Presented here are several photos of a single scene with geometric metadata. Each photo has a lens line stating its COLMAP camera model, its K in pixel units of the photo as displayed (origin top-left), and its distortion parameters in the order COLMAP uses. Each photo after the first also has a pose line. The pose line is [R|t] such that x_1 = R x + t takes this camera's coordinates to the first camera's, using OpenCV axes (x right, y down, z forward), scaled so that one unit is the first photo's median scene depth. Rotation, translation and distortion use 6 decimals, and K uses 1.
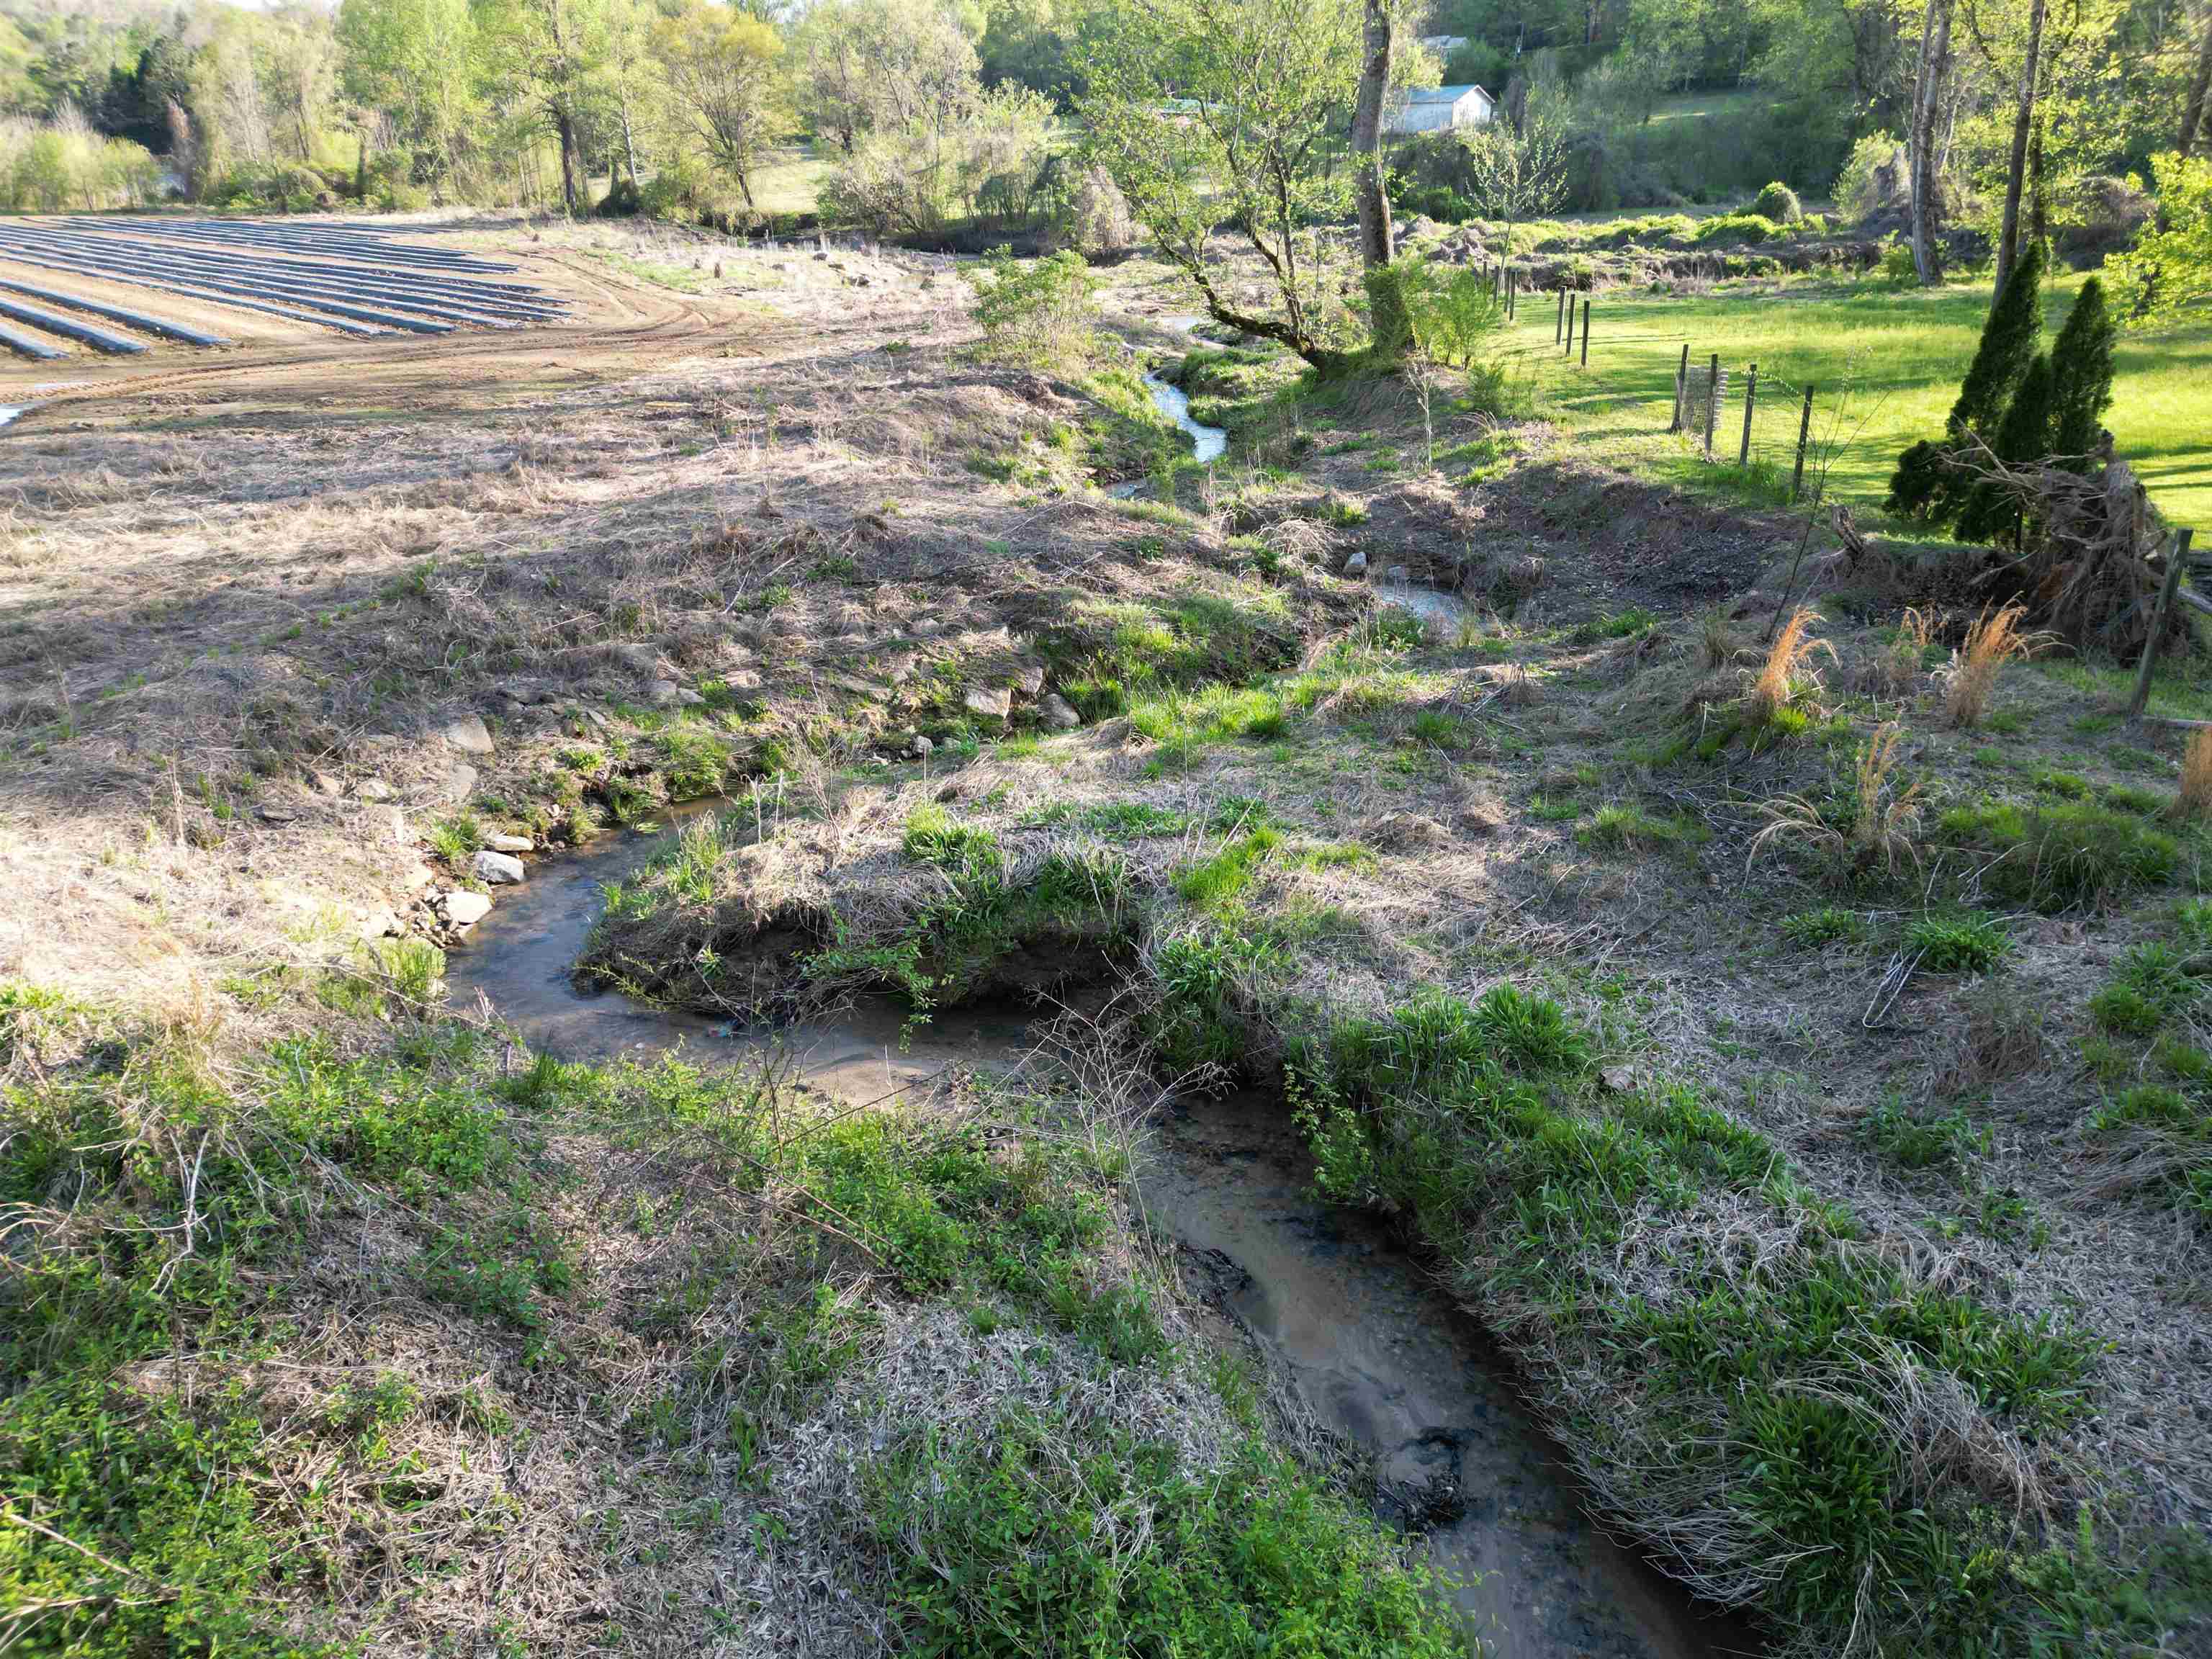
lens RADIAL K [[1564.8, 0, 1094.1], [0, 1564.8, 844.8], [0, 0, 1]] dist [0.065447, -0.050427]
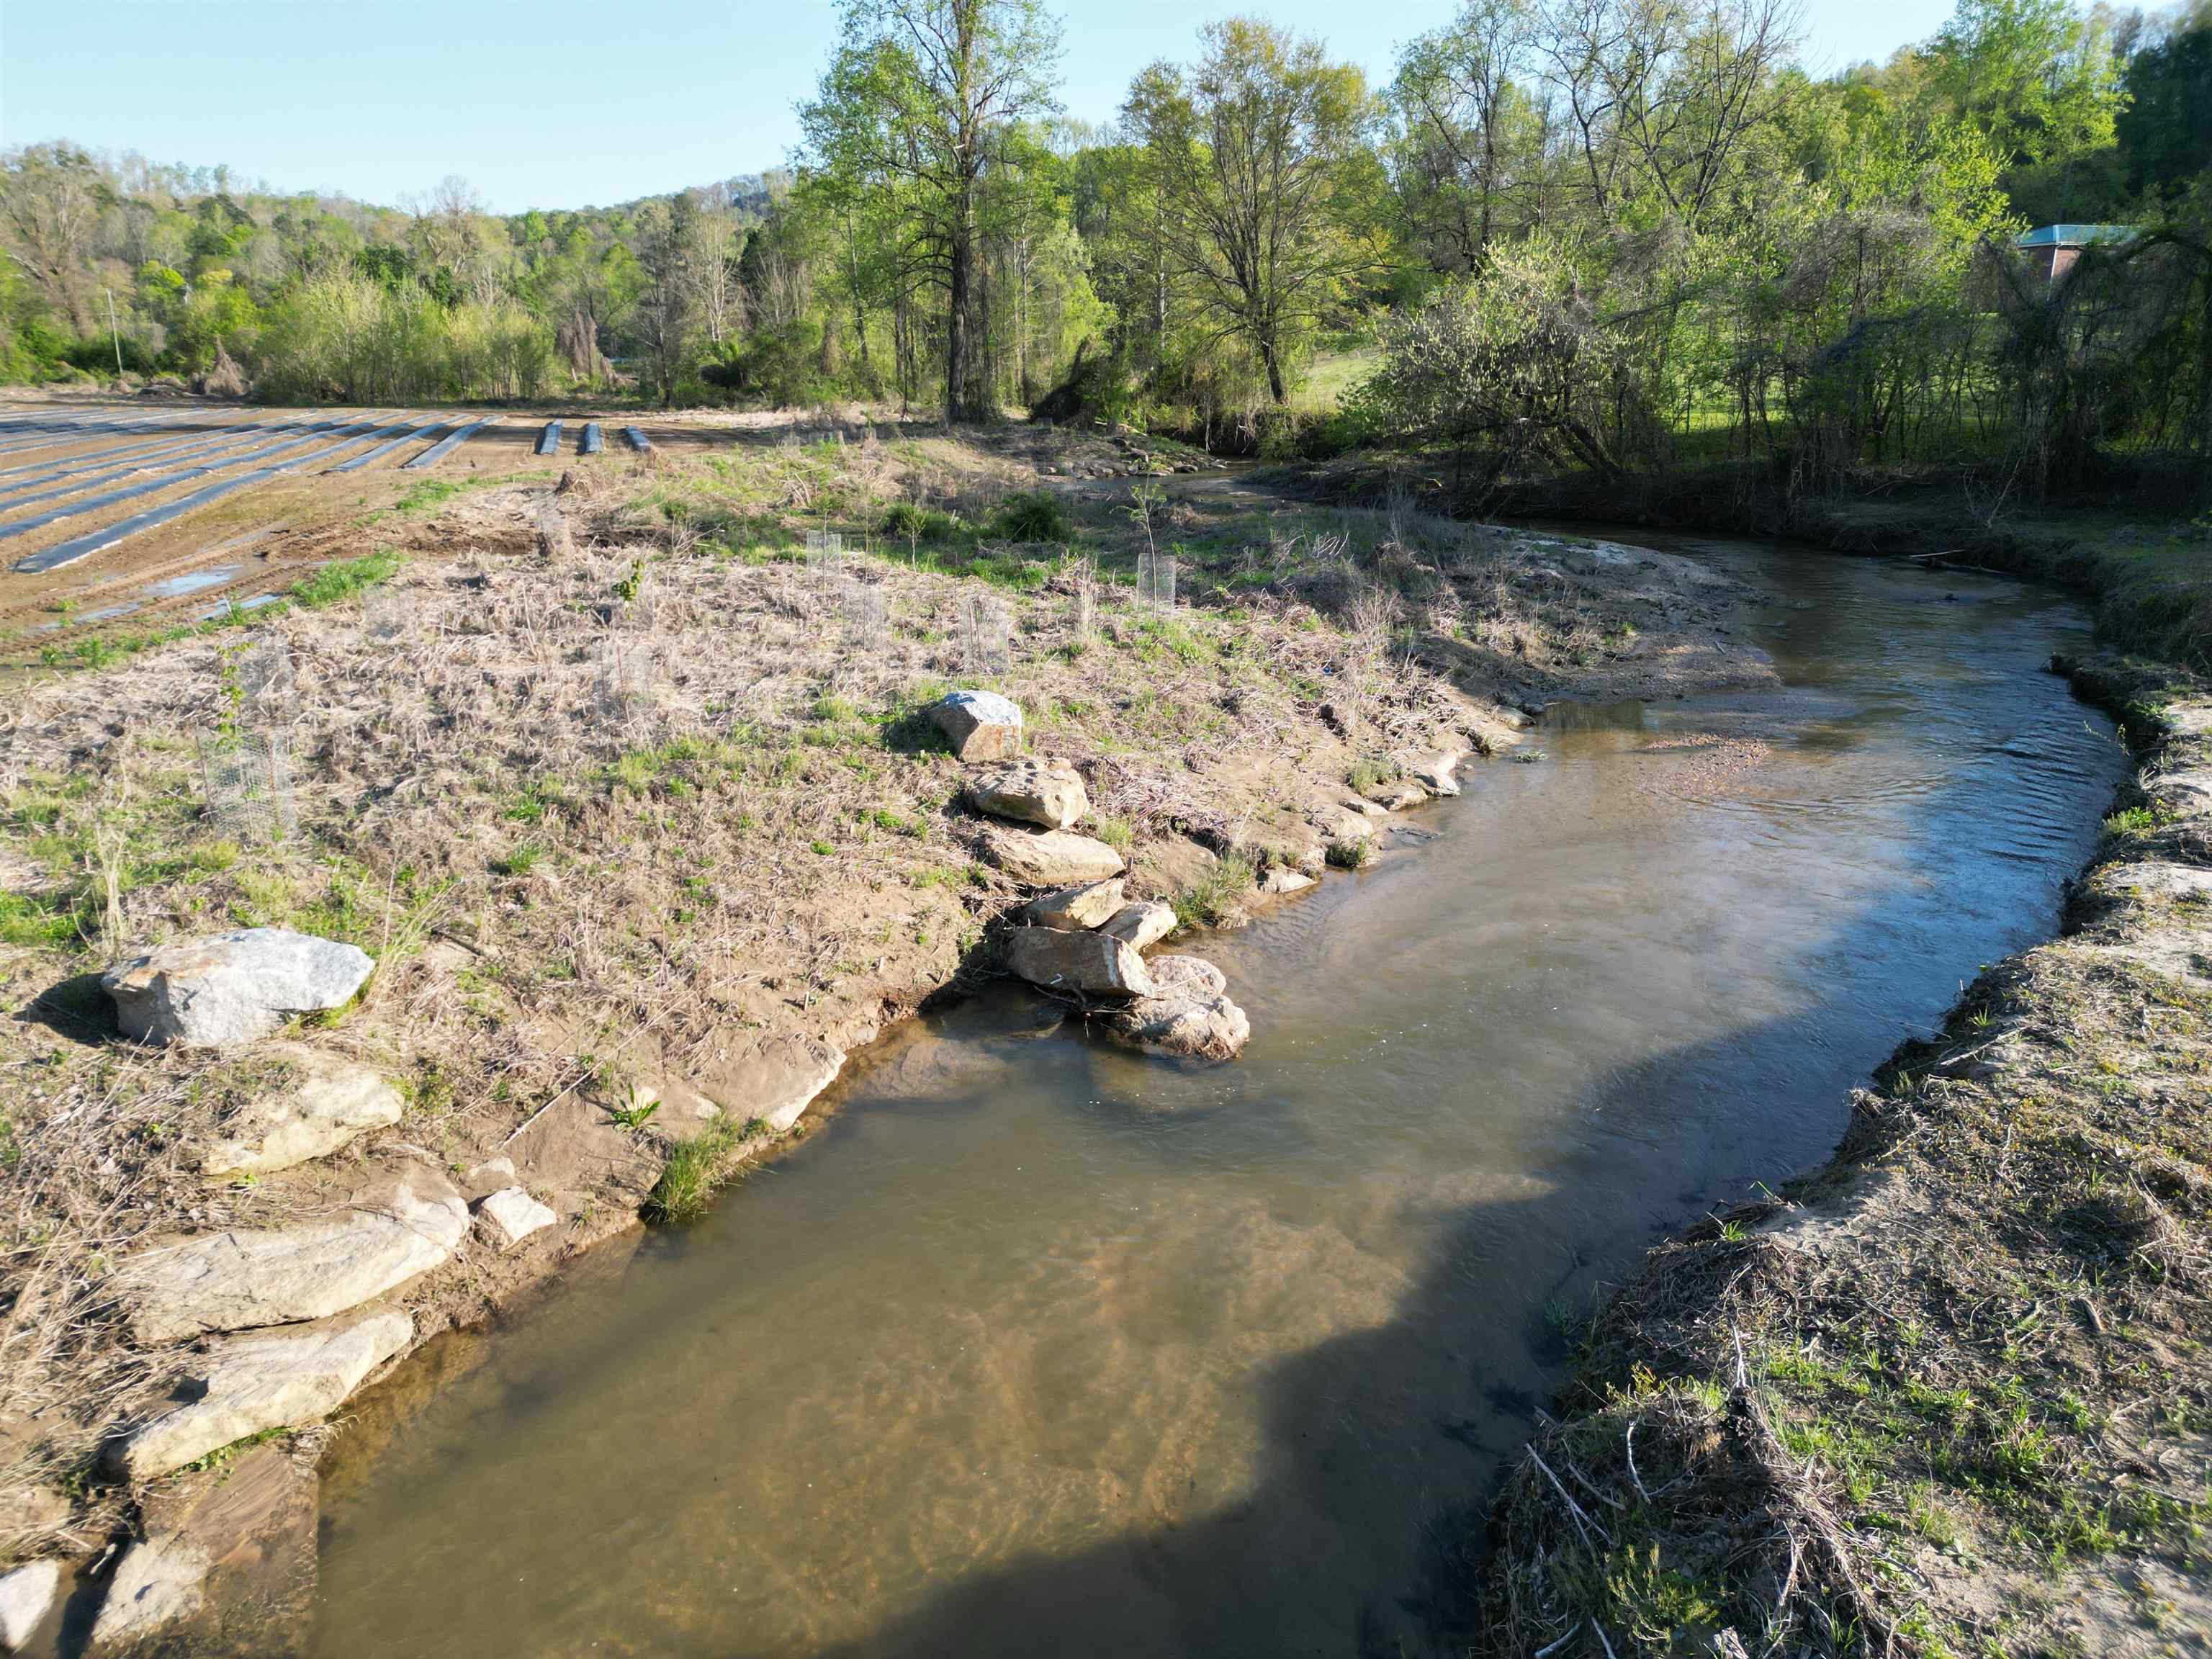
lens RADIAL K [[1564.8, 0, 1095.6], [0, 1564.8, 836.3], [0, 0, 1]] dist [0.065447, -0.050427]
pose [[0.918193, 0.115801, -0.378829, -0.057555], [-0.157530, 0.984189, -0.080967, -0.208787], [0.363463, 0.134020, 0.921918, 0.512513]]
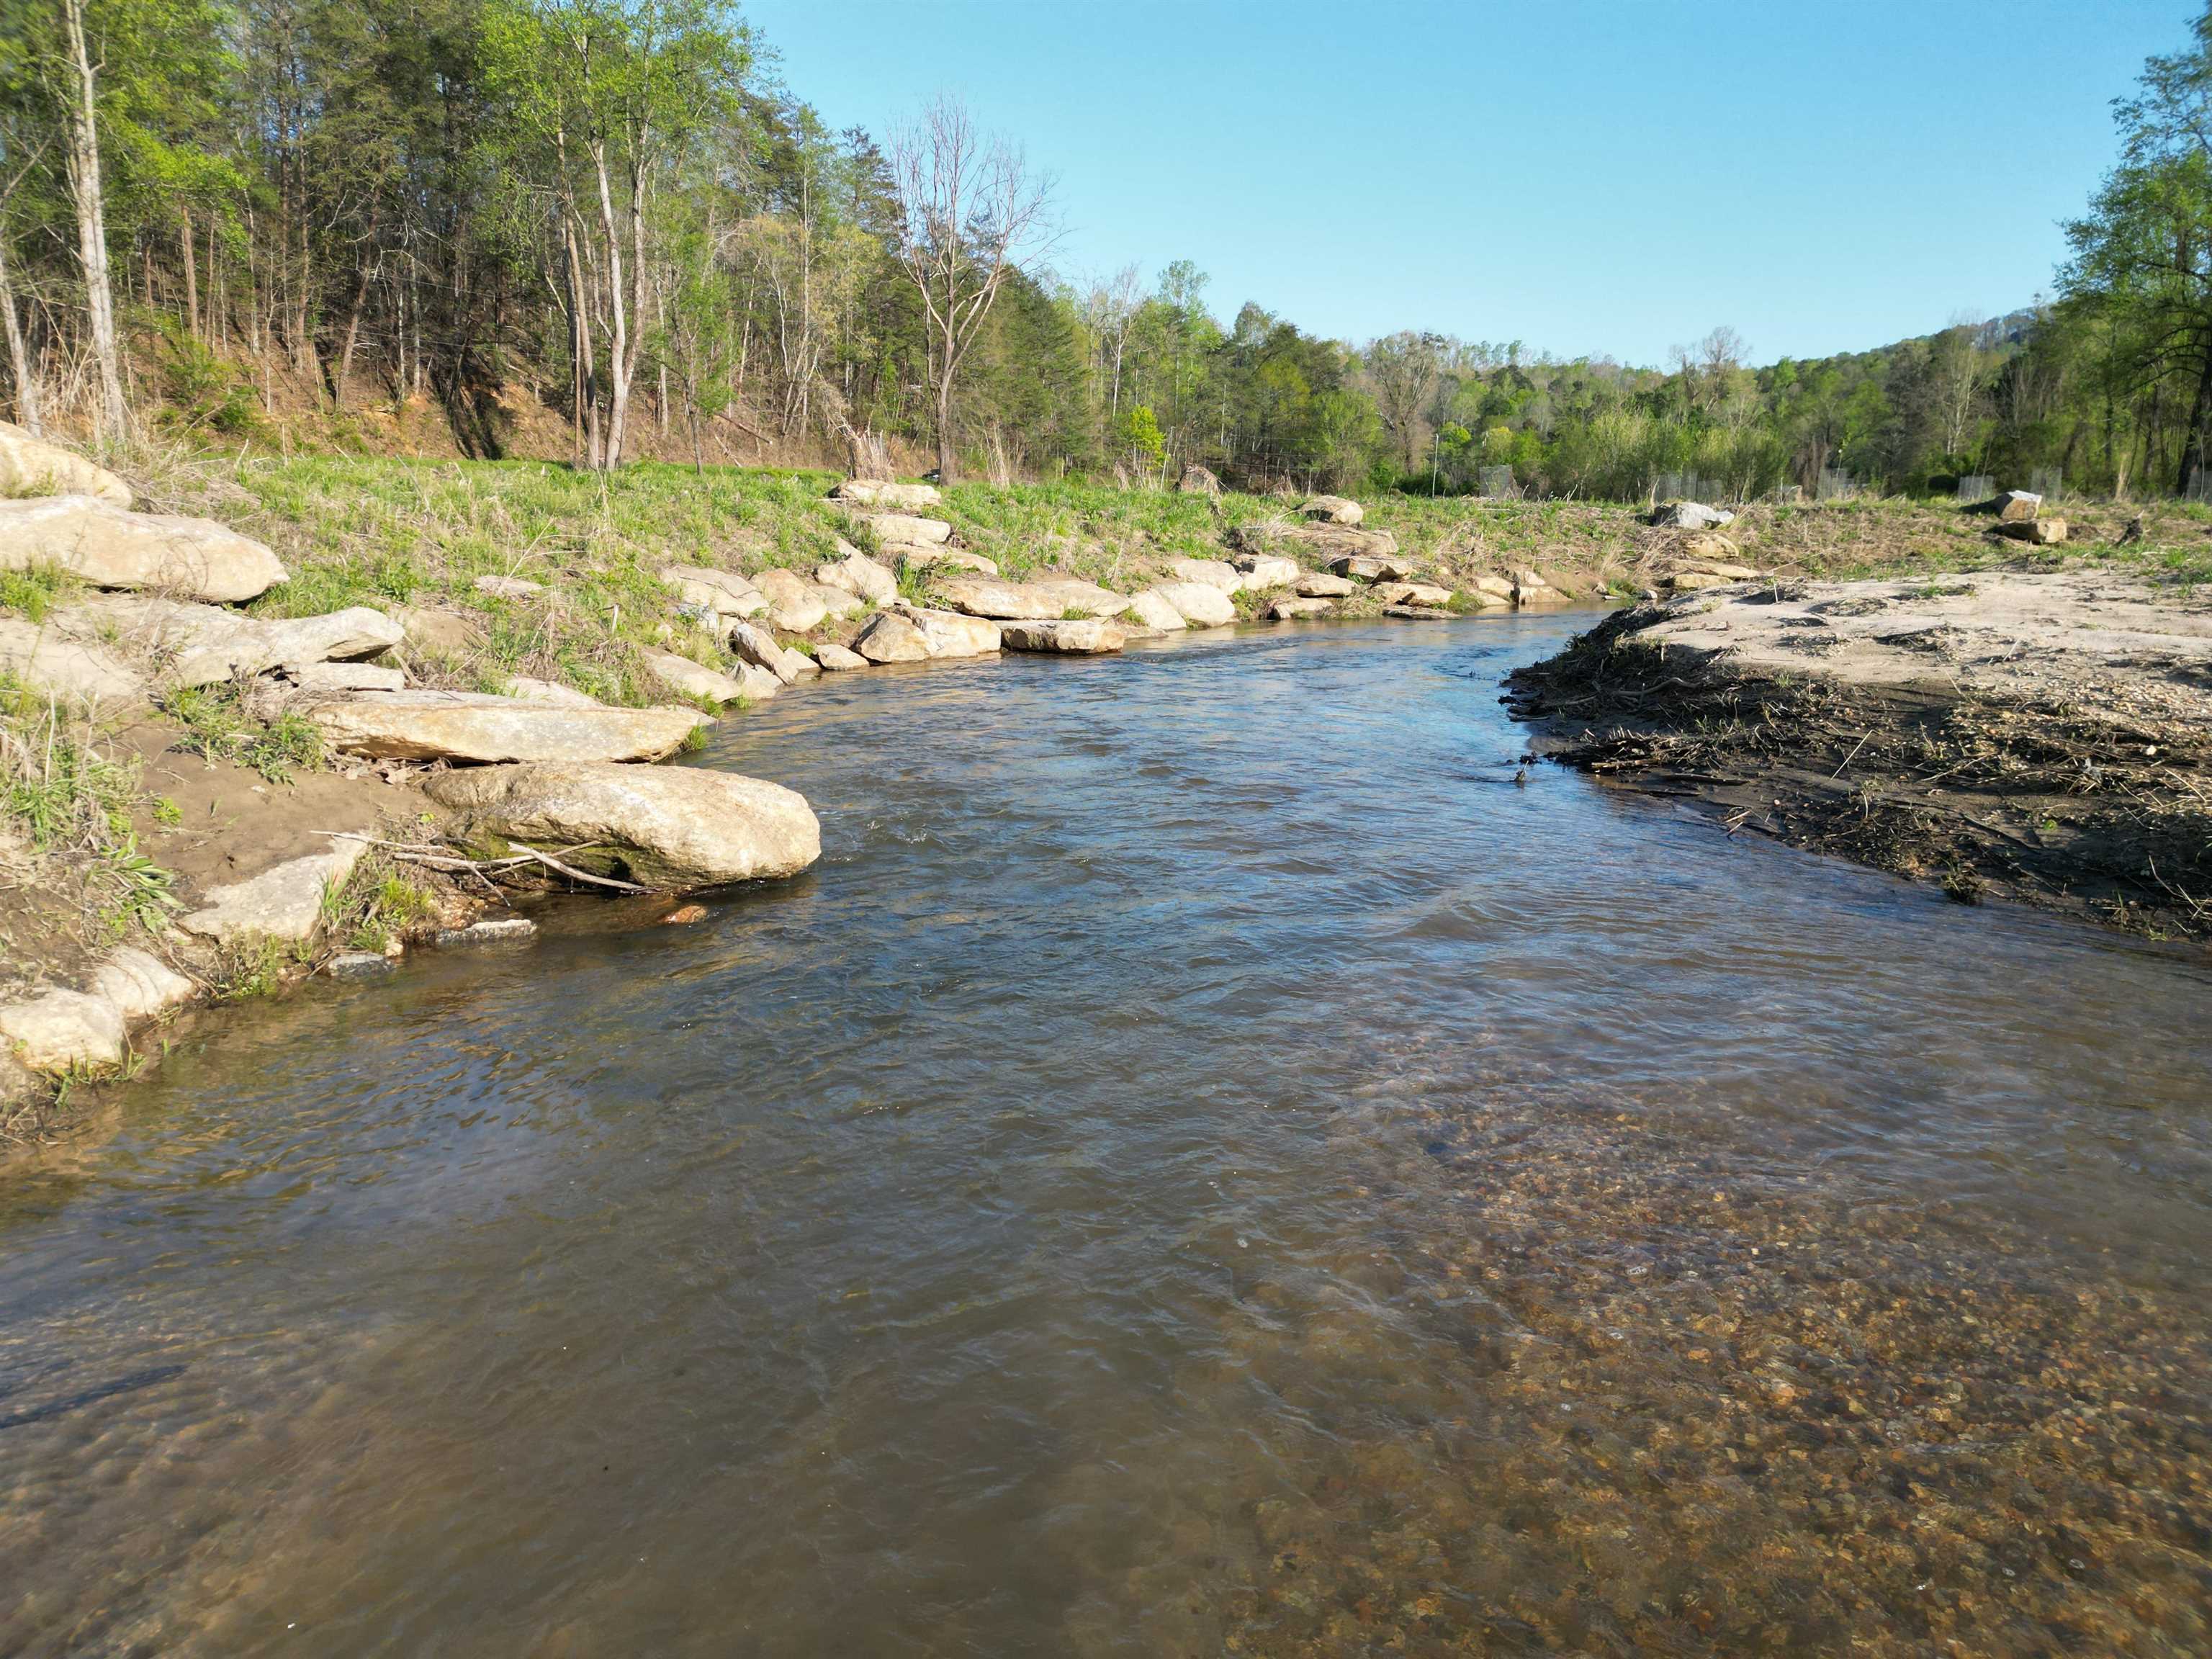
lens RADIAL K [[1564.8, 0, 1107.2], [0, 1564.8, 830.9], [0, 0, 1]] dist [0.065447, -0.050427]
pose [[0.439602, 0.183568, -0.879234, 0.026865], [-0.357312, 0.933842, 0.016319, -0.149367], [0.824062, 0.306987, 0.476110, 0.427026]]
